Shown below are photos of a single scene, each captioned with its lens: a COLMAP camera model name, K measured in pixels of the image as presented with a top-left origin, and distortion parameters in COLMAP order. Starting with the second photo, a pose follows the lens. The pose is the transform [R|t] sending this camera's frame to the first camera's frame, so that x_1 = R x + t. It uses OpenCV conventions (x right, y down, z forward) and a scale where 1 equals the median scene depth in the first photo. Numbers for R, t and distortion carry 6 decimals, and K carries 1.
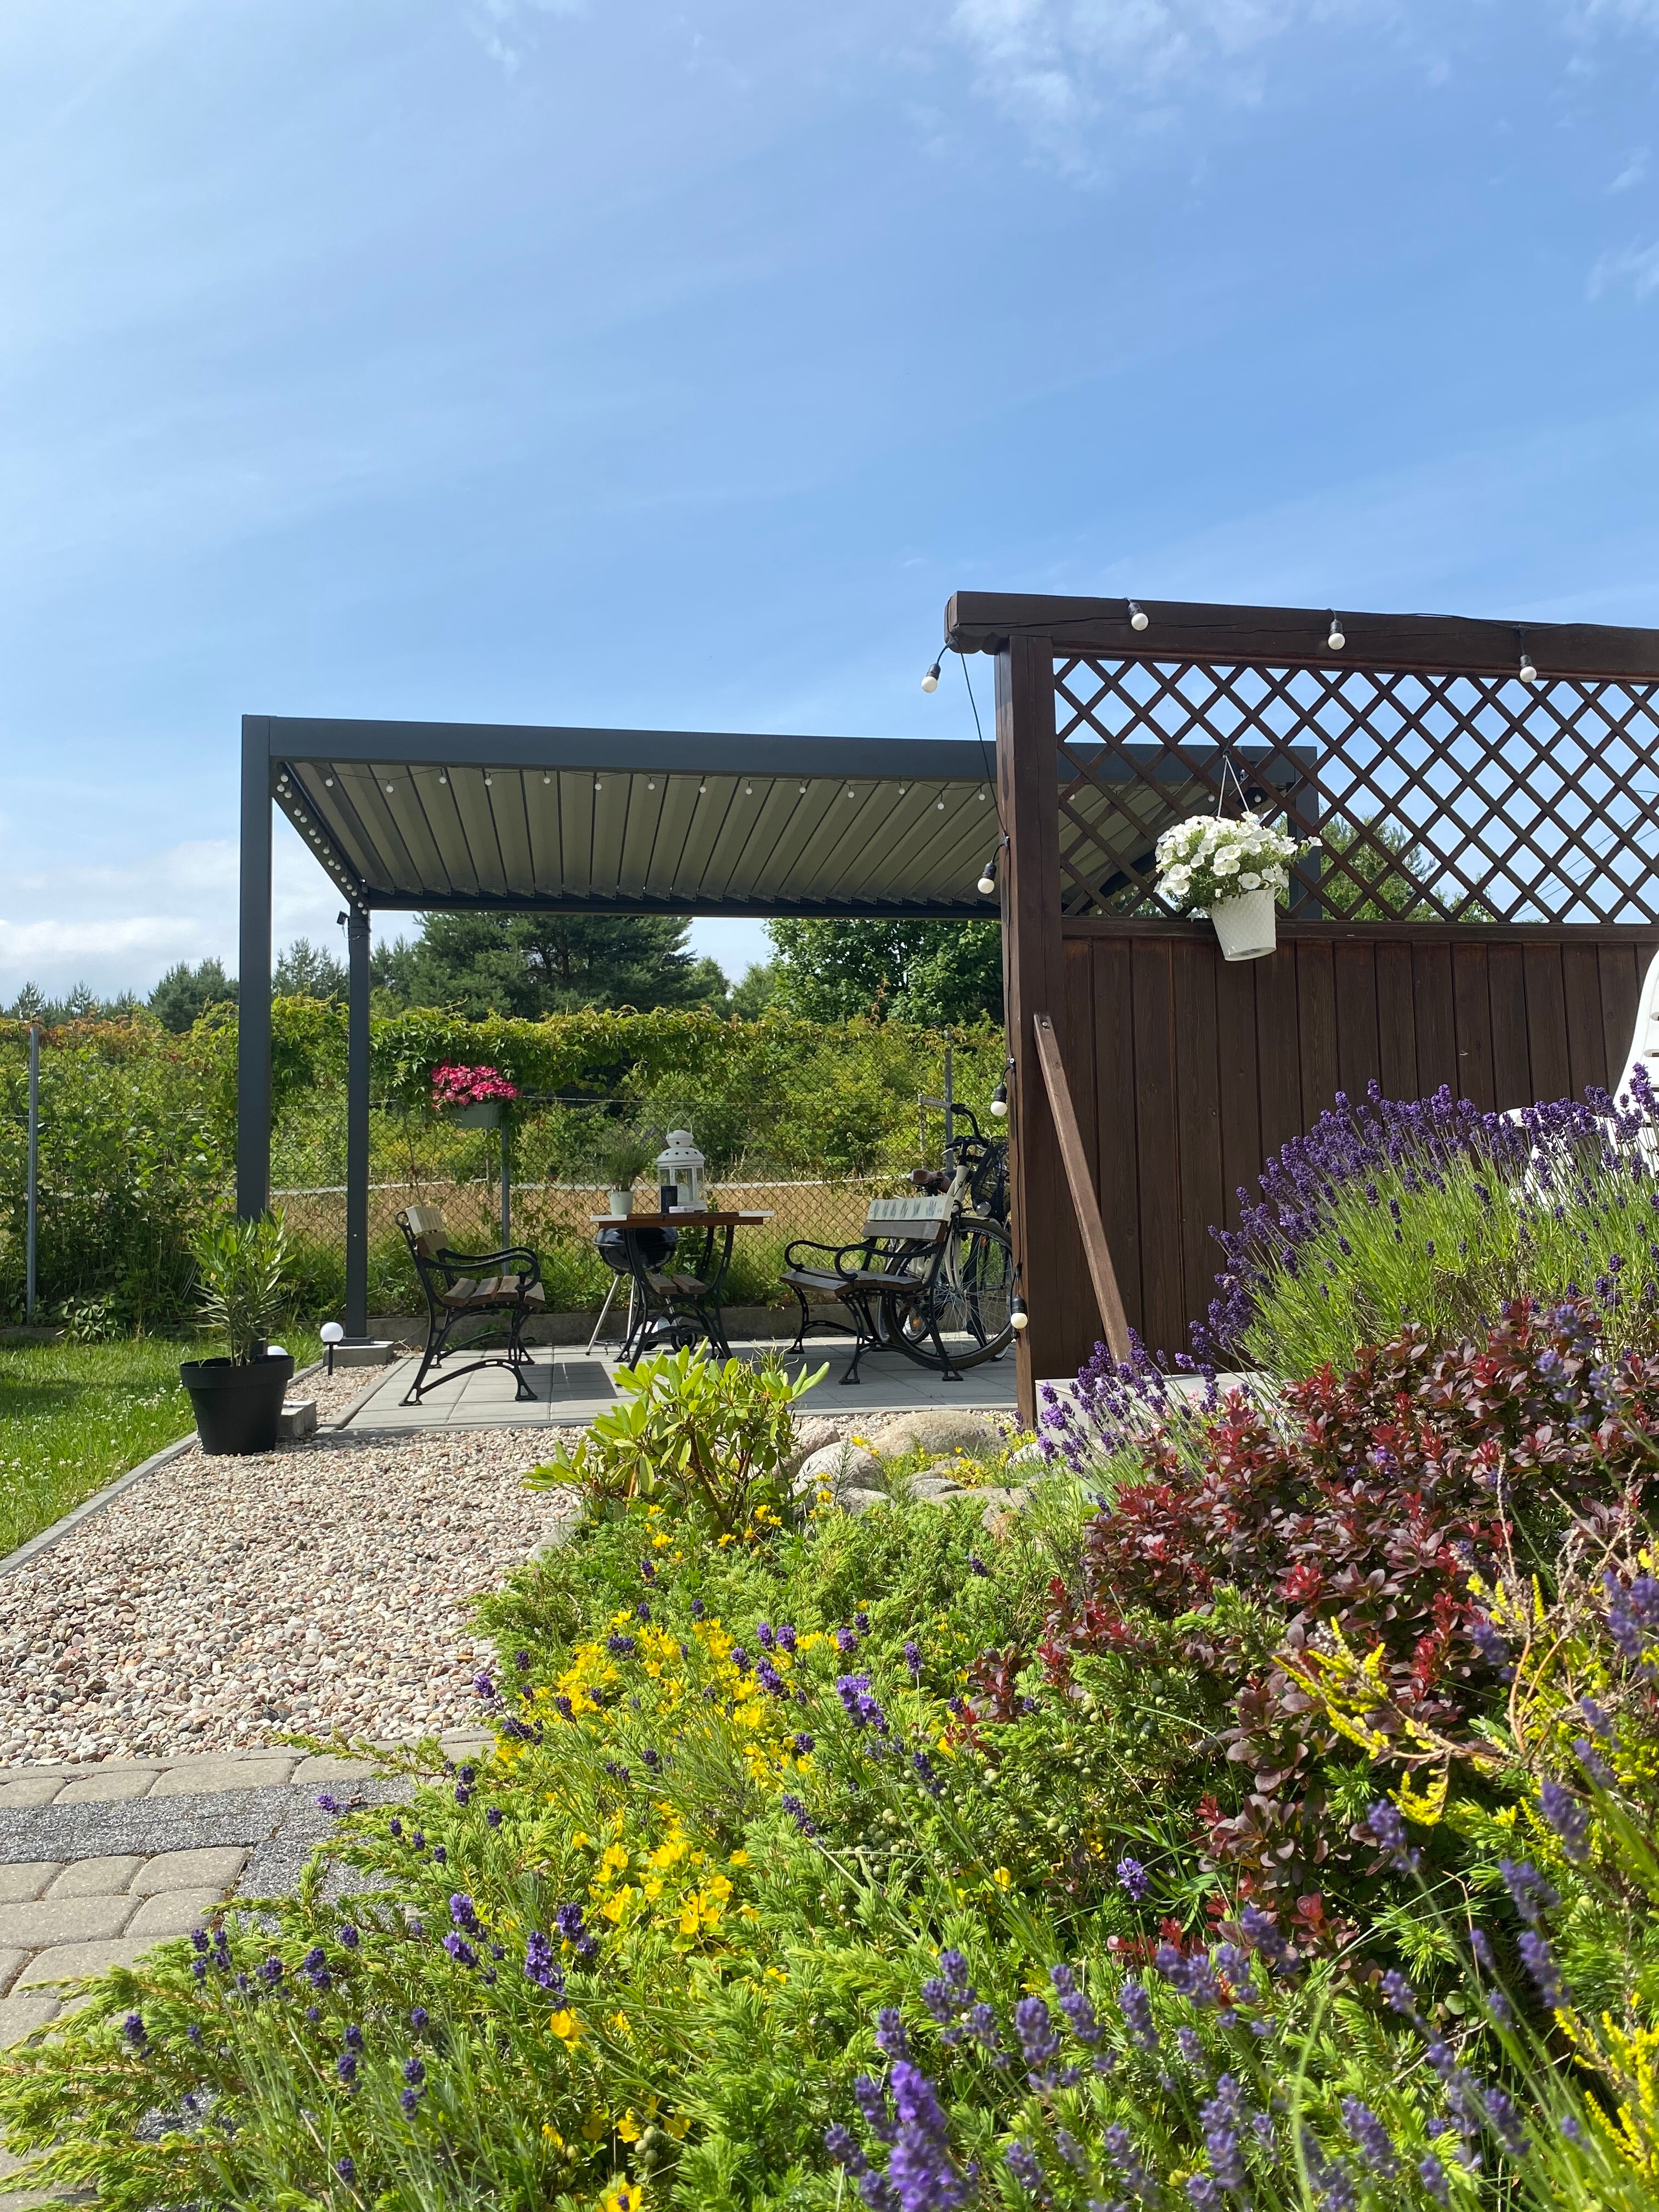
lens RADIAL K [[1587.3, 0, 829.5], [0, 1587.3, 1106.0], [0, 0, 1]] dist [-0.004418, -0.000453]
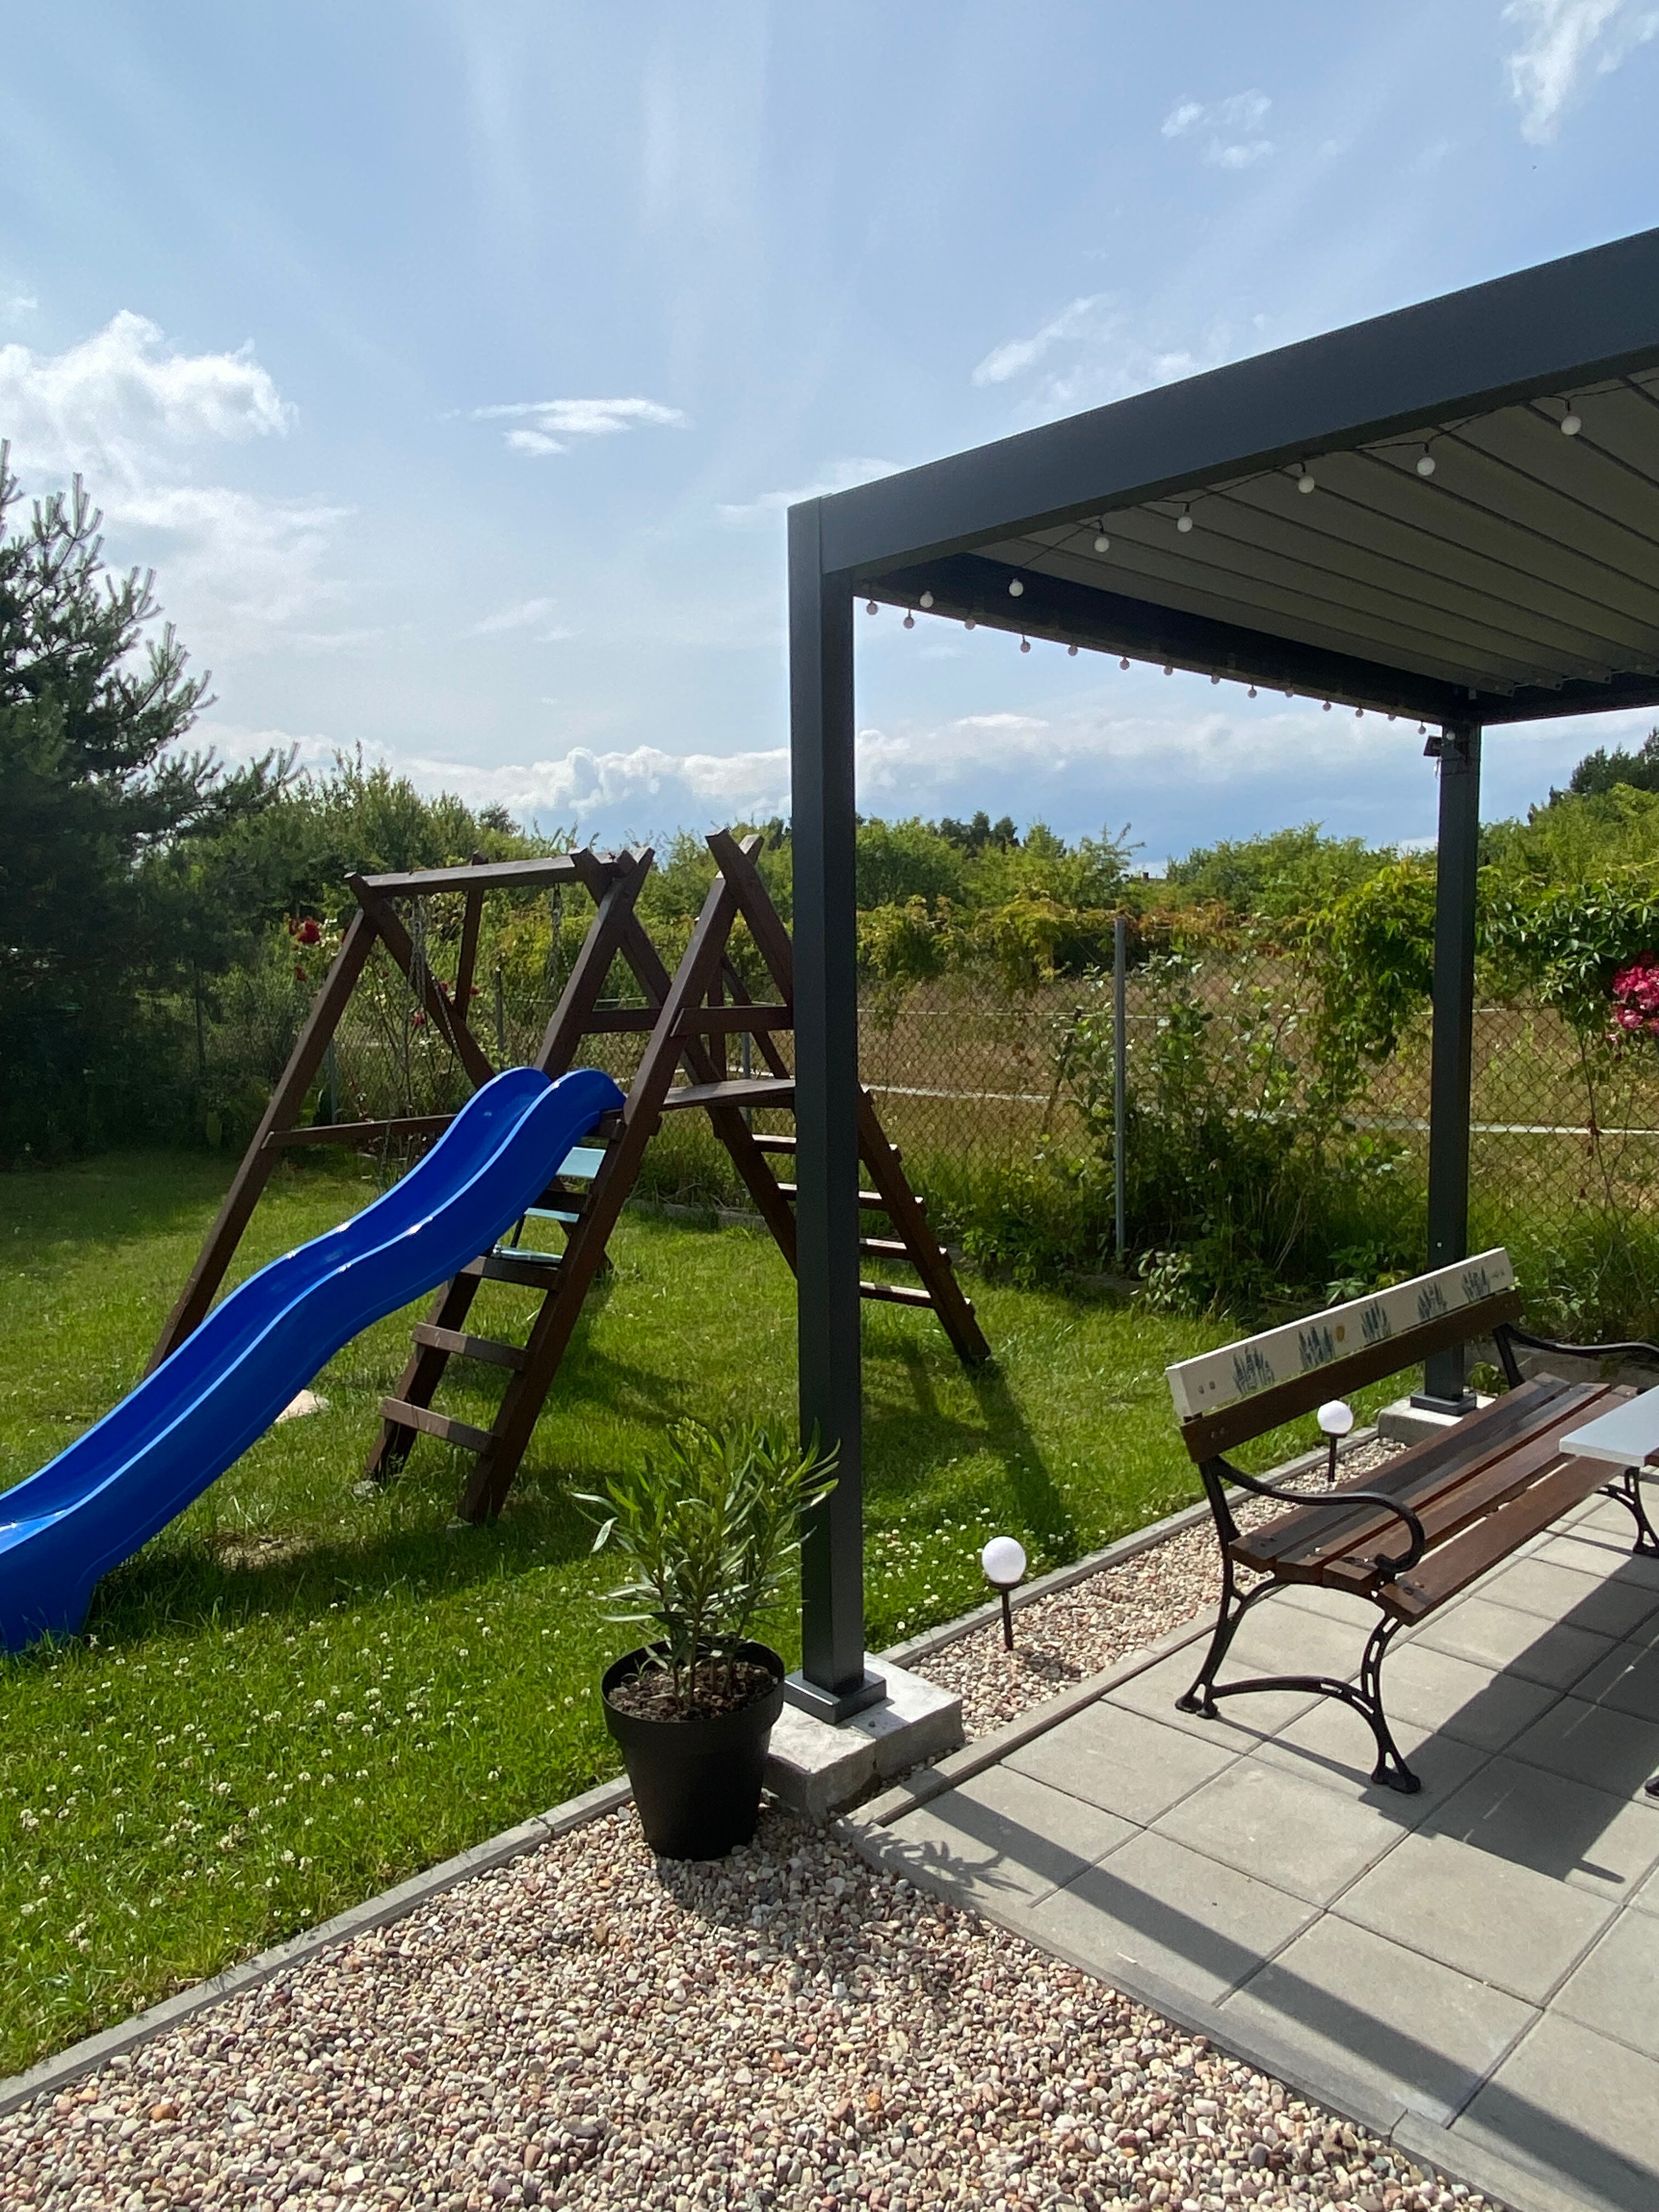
lens RADIAL K [[1522.2, 0, 829.5], [0, 1522.2, 1106.0], [0, 0, 1]] dist [0.065657, -0.002723]
pose [[0.575441, 0.086264, -0.813281, 0.058459], [0.051616, 0.988608, 0.141383, -0.072643], [0.816213, -0.123336, 0.564433, 0.434896]]
